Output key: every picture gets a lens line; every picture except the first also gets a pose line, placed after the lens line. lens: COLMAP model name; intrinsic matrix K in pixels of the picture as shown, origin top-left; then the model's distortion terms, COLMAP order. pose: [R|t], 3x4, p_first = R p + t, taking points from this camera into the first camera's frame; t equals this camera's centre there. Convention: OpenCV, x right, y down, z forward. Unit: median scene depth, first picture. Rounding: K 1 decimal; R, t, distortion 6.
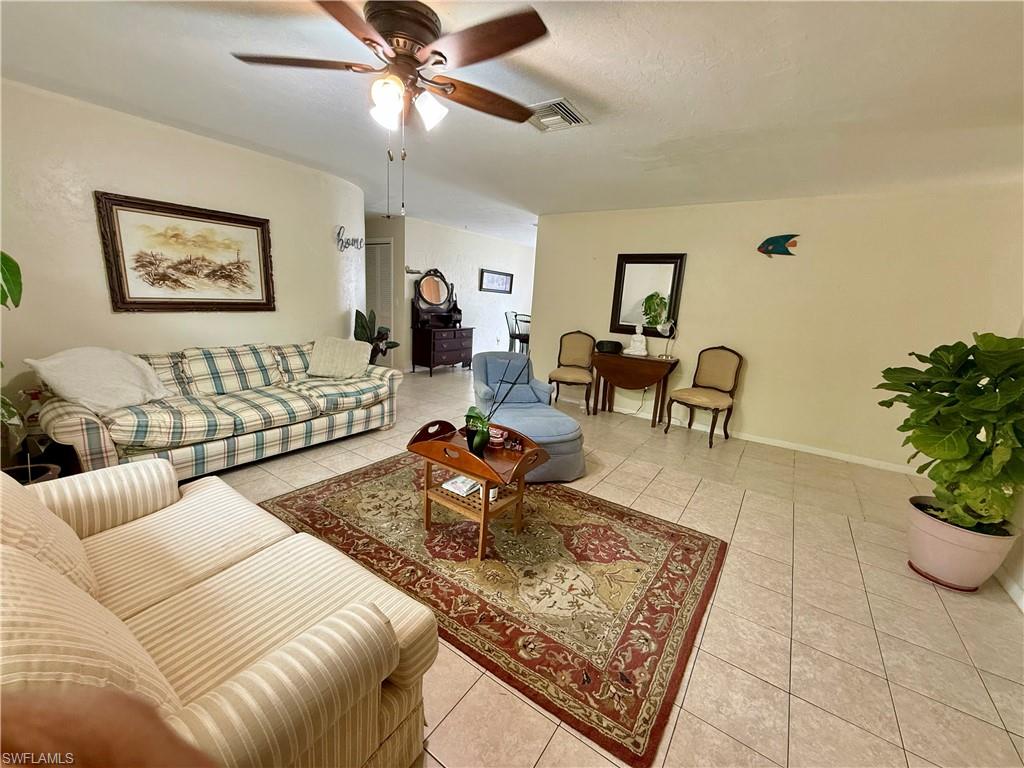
lens RADIAL K [[408.8, 0, 514.4], [0, 408.8, 387.9], [0, 0, 1]] dist [0.000304, 0.000323]
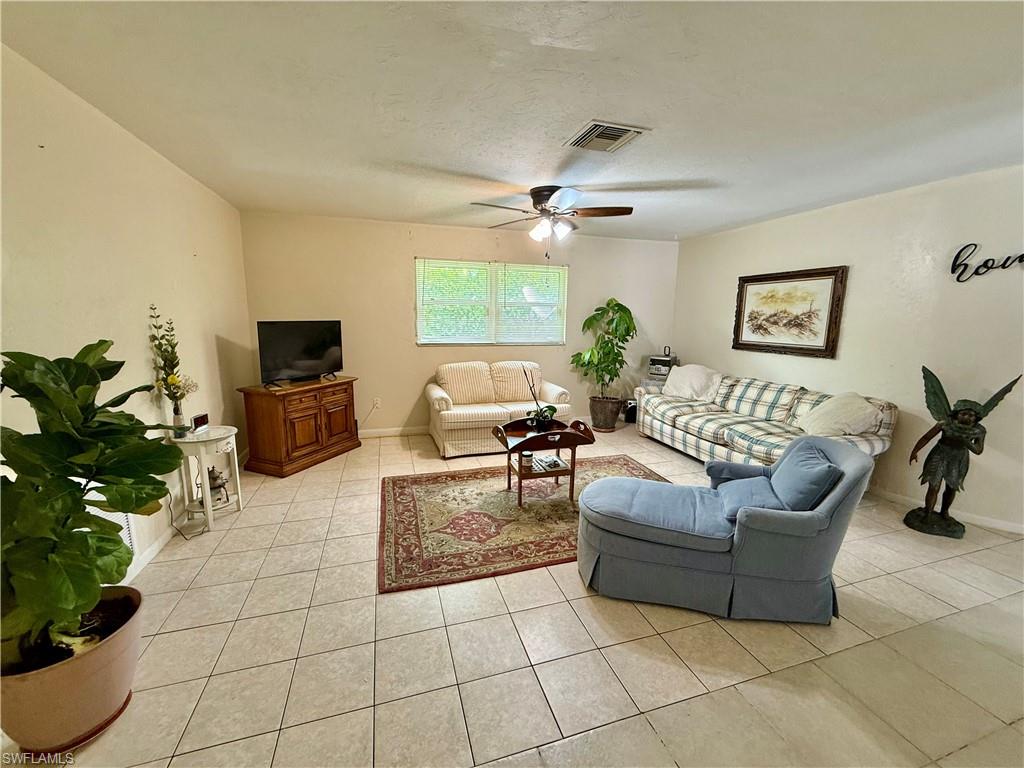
lens RADIAL K [[408.8, 0, 506.1], [0, 408.8, 387.5], [0, 0, 1]] dist [0.000304, 0.000323]
pose [[-0.624980, 0.072115, -0.777302, 0.811722], [-0.223246, 0.937628, 0.266487, -0.264474], [0.748038, 0.340079, -0.569900, 1.260512]]
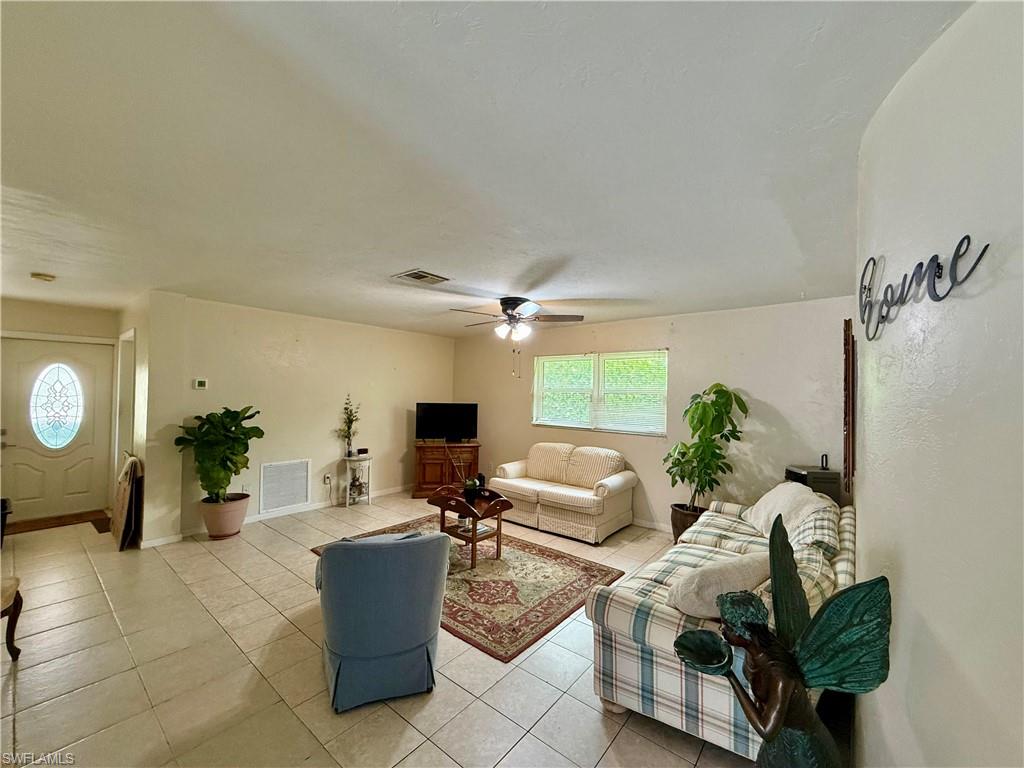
lens RADIAL K [[408.8, 0, 509.4], [0, 408.8, 386.7], [0, 0, 1]] dist [0.000304, 0.000323]
pose [[-0.992635, -0.076465, 0.093961, -0.279363], [-0.054944, 0.975429, 0.213352, -0.500401], [-0.107966, 0.206618, -0.972447, 1.891615]]
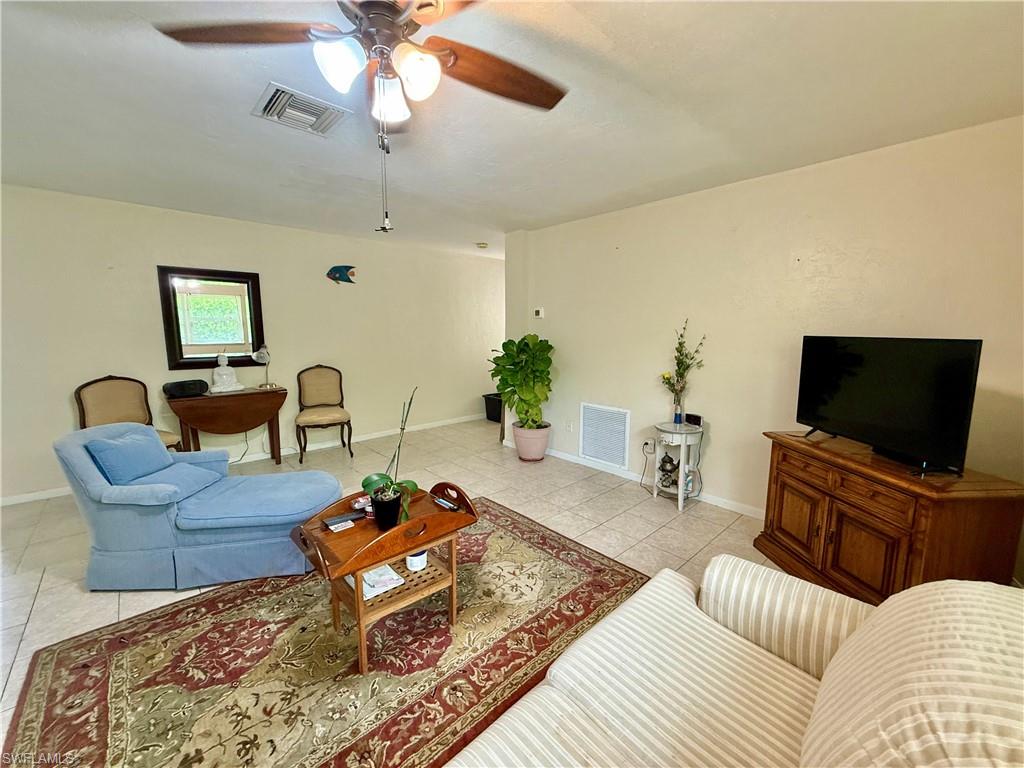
lens RADIAL K [[408.8, 0, 508.7], [0, 408.8, 382.0], [0, 0, 1]] dist [0.000304, 0.000323]
pose [[0.223692, -0.185744, 0.956797, -0.577548], [0.224389, 0.965118, 0.134899, -0.132148], [-0.948479, 0.184519, 0.257568, 0.396741]]
